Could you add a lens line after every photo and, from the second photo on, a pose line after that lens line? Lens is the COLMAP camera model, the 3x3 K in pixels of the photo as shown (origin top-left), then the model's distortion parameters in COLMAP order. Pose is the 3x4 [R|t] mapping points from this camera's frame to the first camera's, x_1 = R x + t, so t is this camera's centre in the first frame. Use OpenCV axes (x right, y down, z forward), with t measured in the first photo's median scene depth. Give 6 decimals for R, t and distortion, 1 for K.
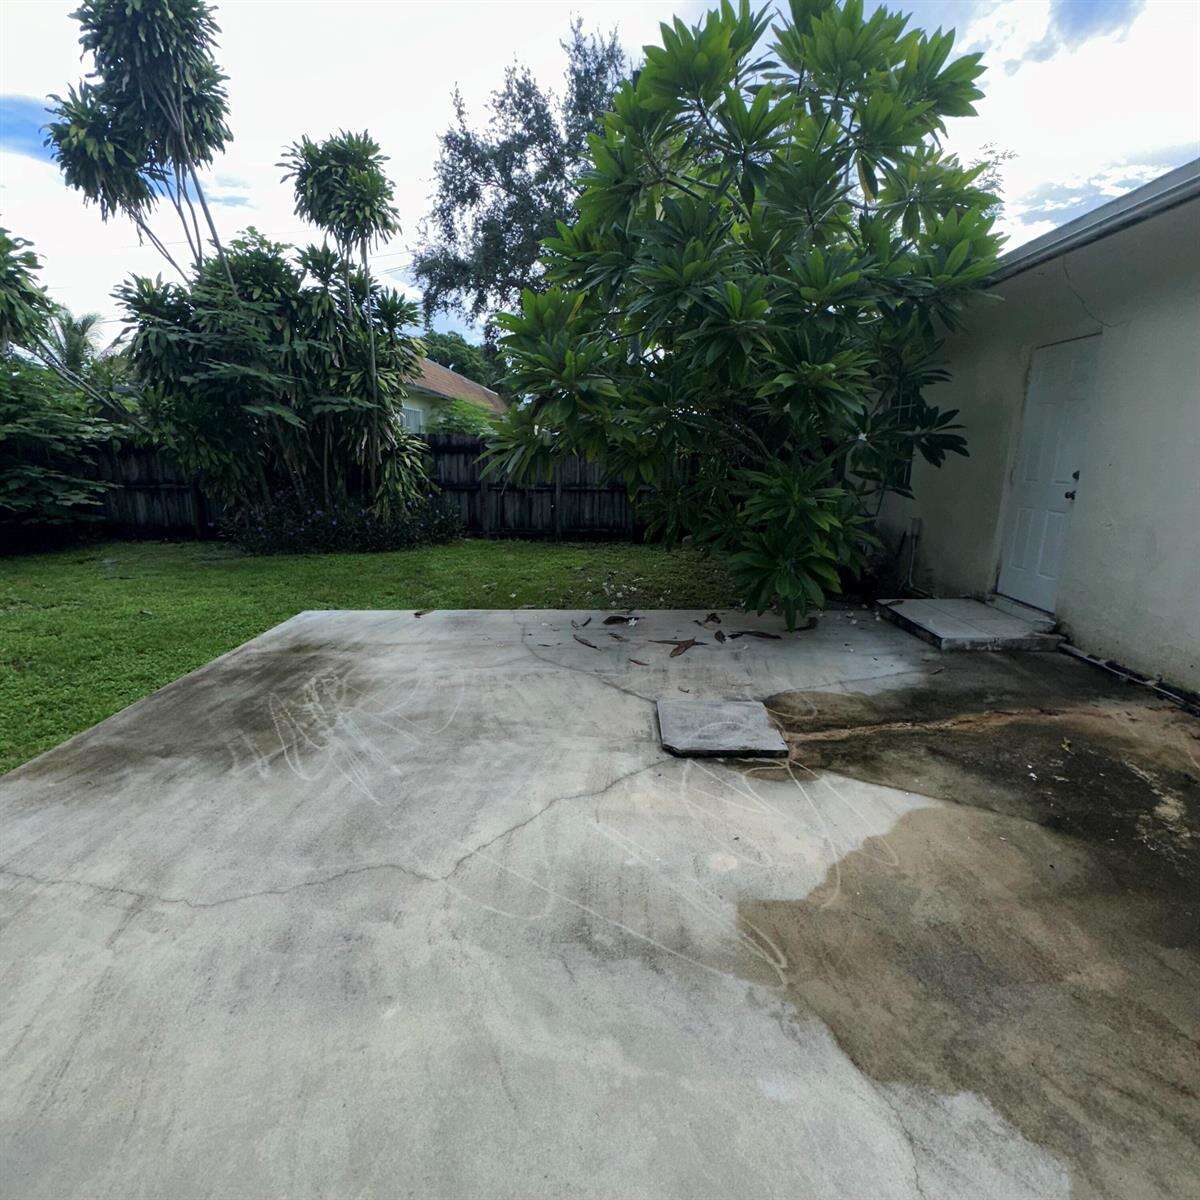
lens RADIAL K [[638.9, 0, 601.8], [0, 638.9, 601.2], [0, 0, 1]] dist [-0.002758, 0.000802]
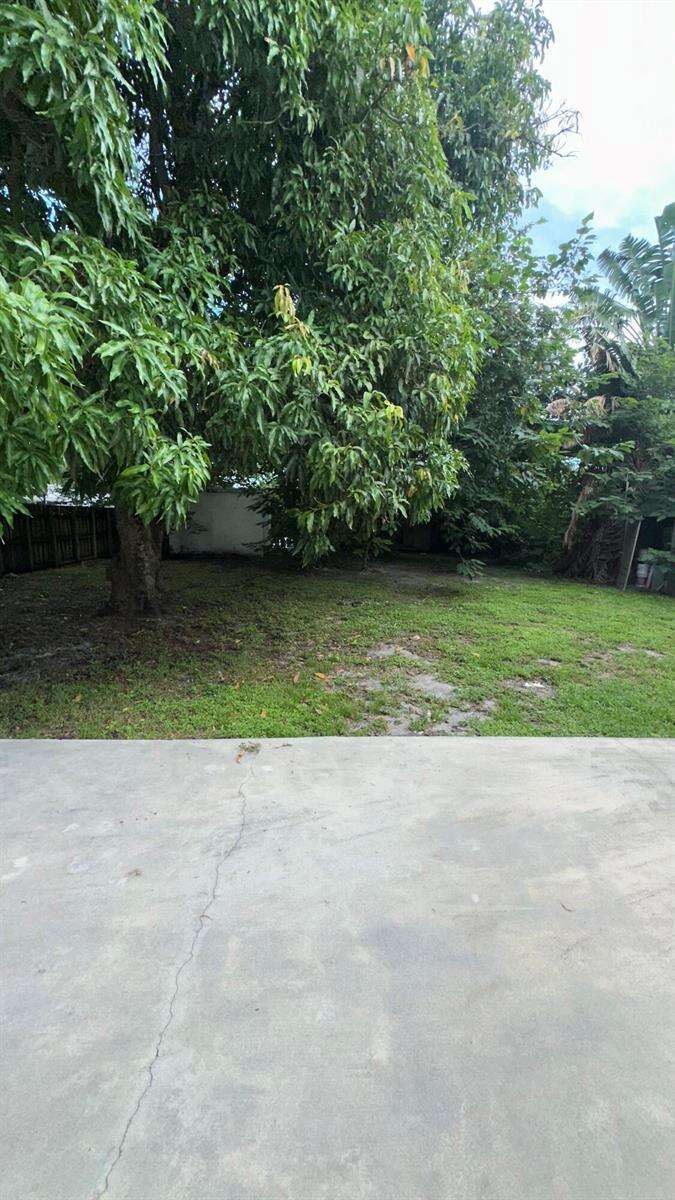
lens RADIAL K [[478.8, 0, 336.7], [0, 478.8, 600.3], [0, 0, 1]] dist [-0.000274, -0.000576]
pose [[0.055213, 0.162724, -0.985126, 0.085722], [-0.255581, 0.956064, 0.143599, 0.003841], [0.965210, 0.243851, 0.094376, -0.042479]]
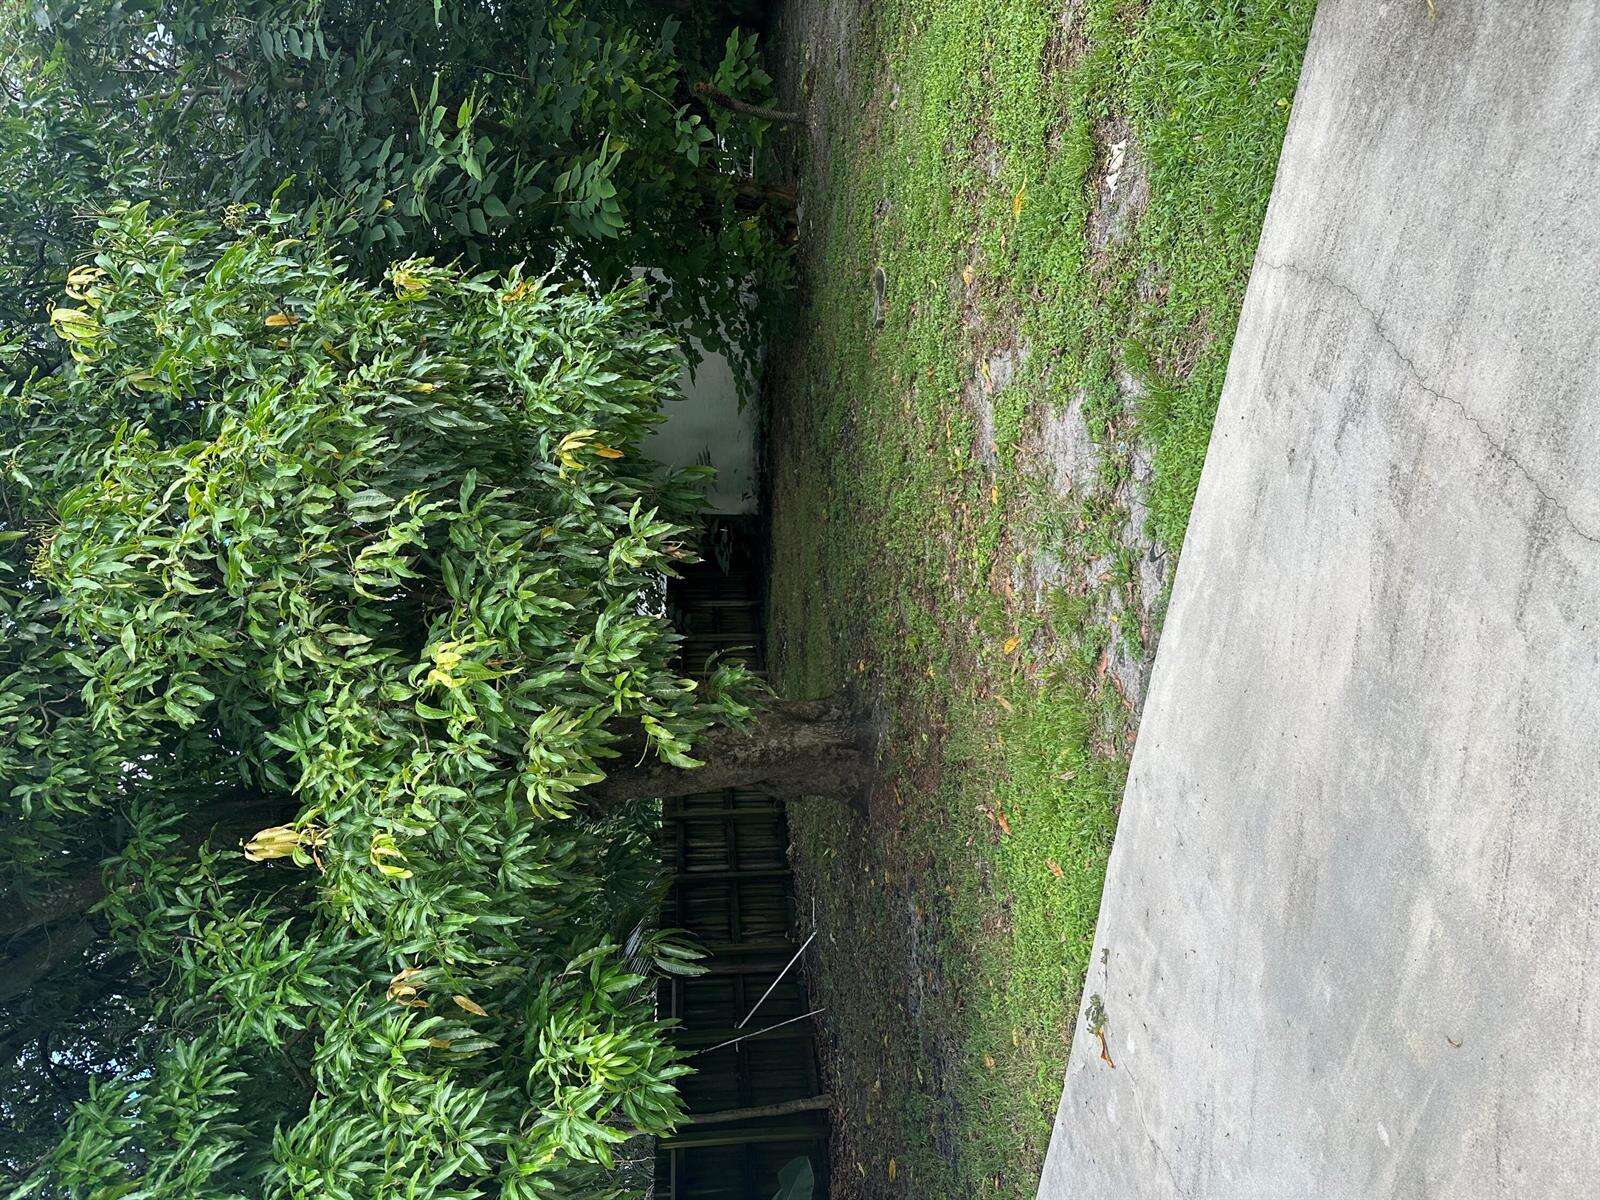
lens RADIAL K [[1119.2, 0, 801.7], [0, 1119.2, 605.8], [0, 0, 1]] dist [0.056497, -0.067478]
pose [[0.092795, 0.473660, -0.875805, 0.036012], [0.954779, 0.207201, 0.213222, -0.145478], [0.282463, -0.855987, -0.433014, 0.574924]]
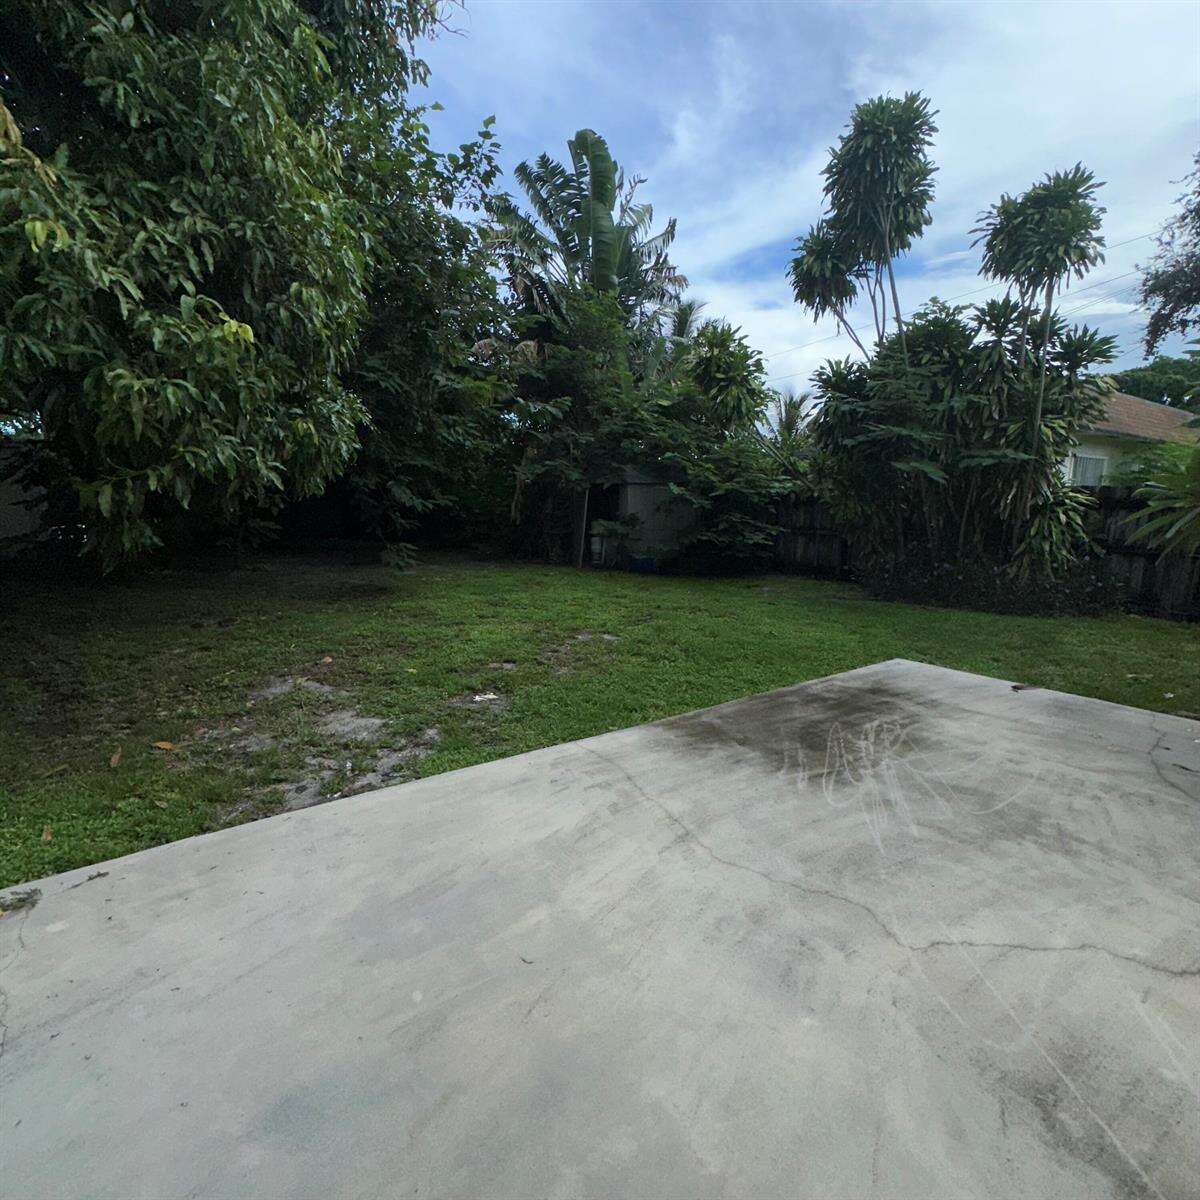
lens RADIAL K [[638.9, 0, 598.7], [0, 638.9, 601.0], [0, 0, 1]] dist [-0.002758, 0.000802]
pose [[0.582684, 0.132931, -0.801753, 0.095102], [-0.193683, 0.980821, 0.021859, -0.006402], [0.789282, 0.142549, 0.597255, -0.015076]]
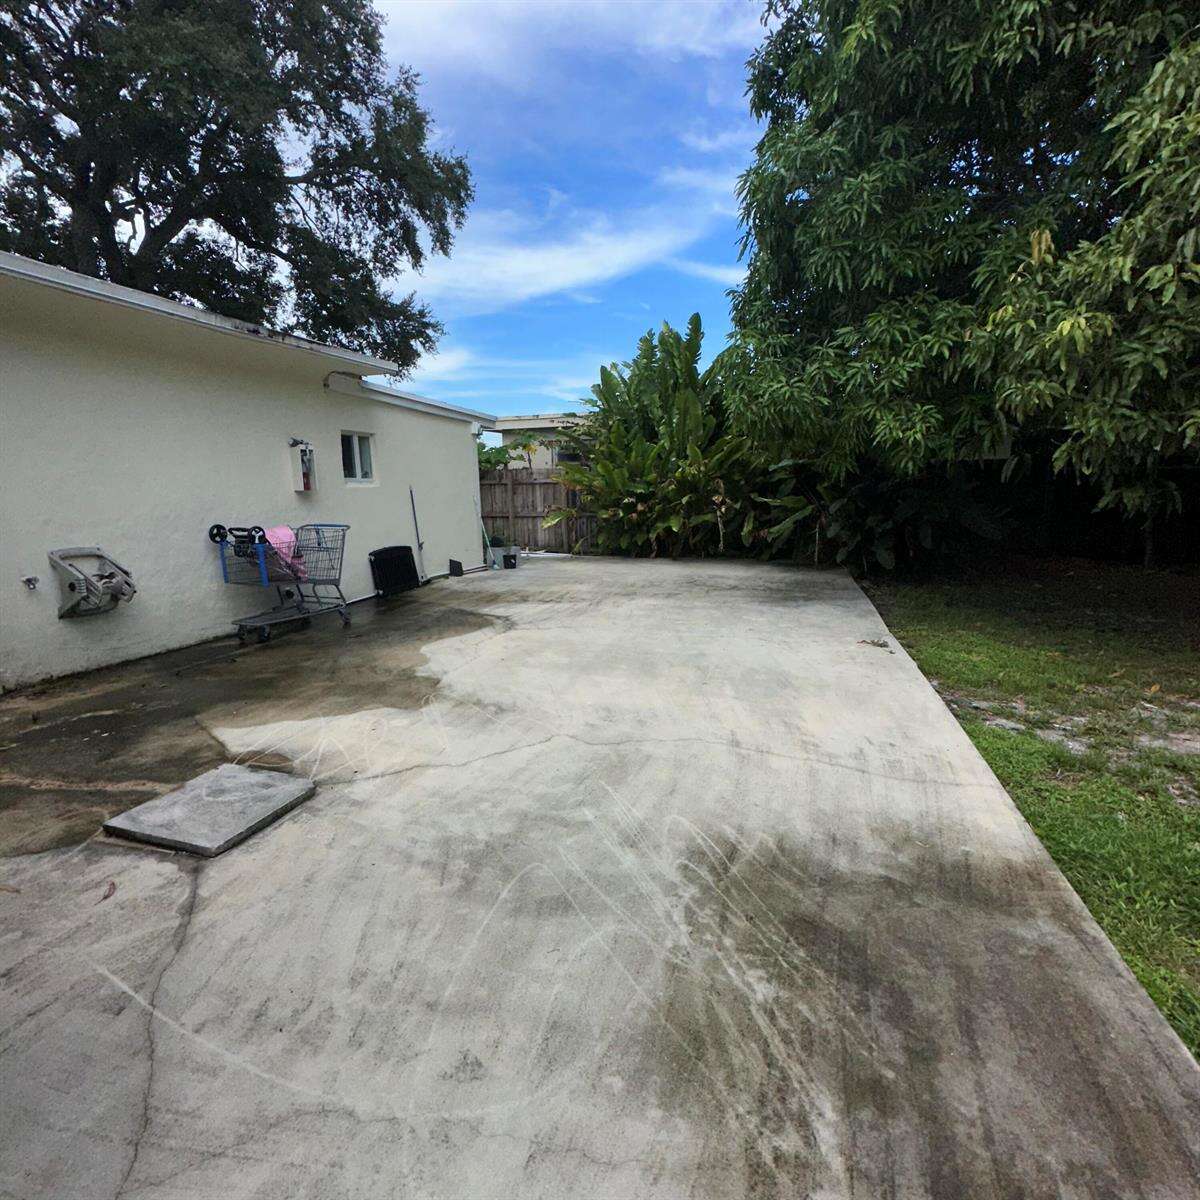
lens RADIAL K [[638.9, 0, 597.6], [0, 638.9, 601.3], [0, 0, 1]] dist [-0.002758, 0.000802]
pose [[-0.959758, -0.043493, 0.277438, -0.404836], [0.074034, 0.913798, 0.399364, -0.270922], [-0.270892, 0.403833, -0.873806, 1.175729]]
